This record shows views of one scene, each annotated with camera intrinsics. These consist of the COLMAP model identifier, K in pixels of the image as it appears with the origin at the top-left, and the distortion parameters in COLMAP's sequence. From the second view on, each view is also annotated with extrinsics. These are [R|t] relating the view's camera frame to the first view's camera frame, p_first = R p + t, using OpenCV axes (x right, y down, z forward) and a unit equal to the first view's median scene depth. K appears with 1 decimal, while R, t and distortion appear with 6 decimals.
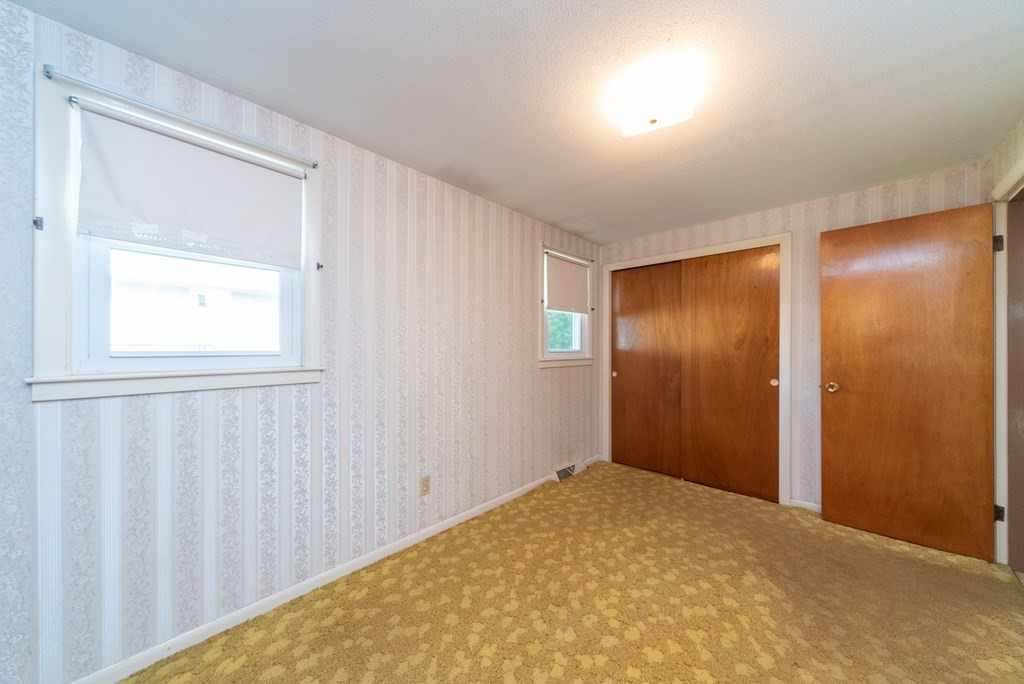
lens RADIAL K [[353.4, 0, 511.8], [0, 353.4, 347.4], [0, 0, 1]] dist [0.004360, -0.001204]
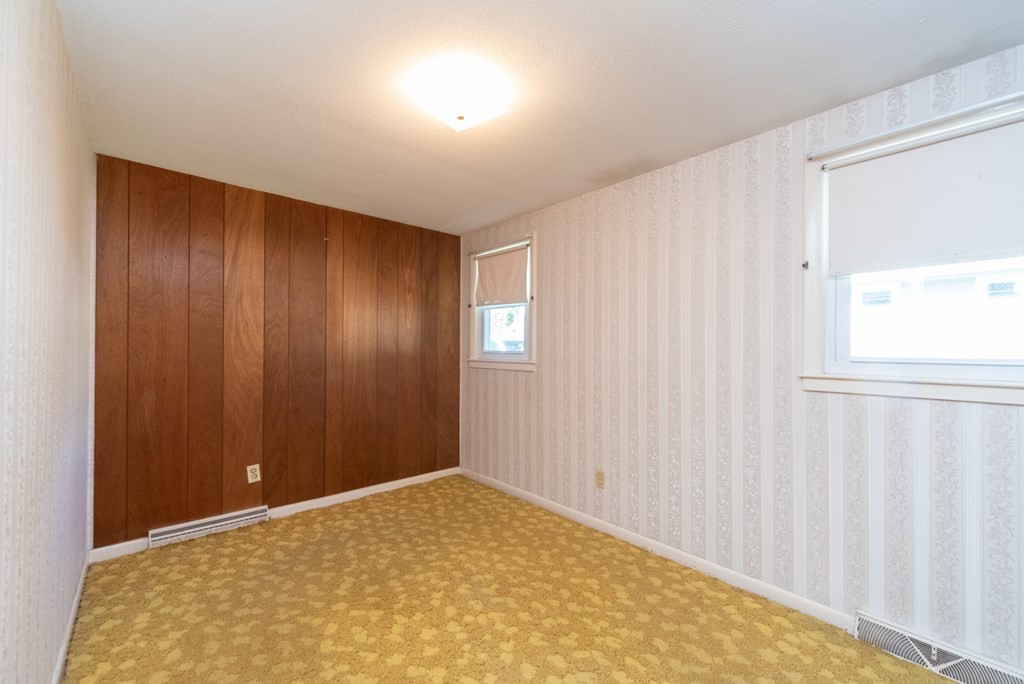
lens RADIAL K [[430.4, 0, 510.9], [0, 430.4, 342.6], [0, 0, 1]] dist [0.001933, -0.000076]
pose [[-0.097654, -0.008491, -0.995184, 1.189462], [0.001841, 0.999960, -0.008713, -0.008991], [0.995219, -0.002683, -0.097634, 0.970088]]
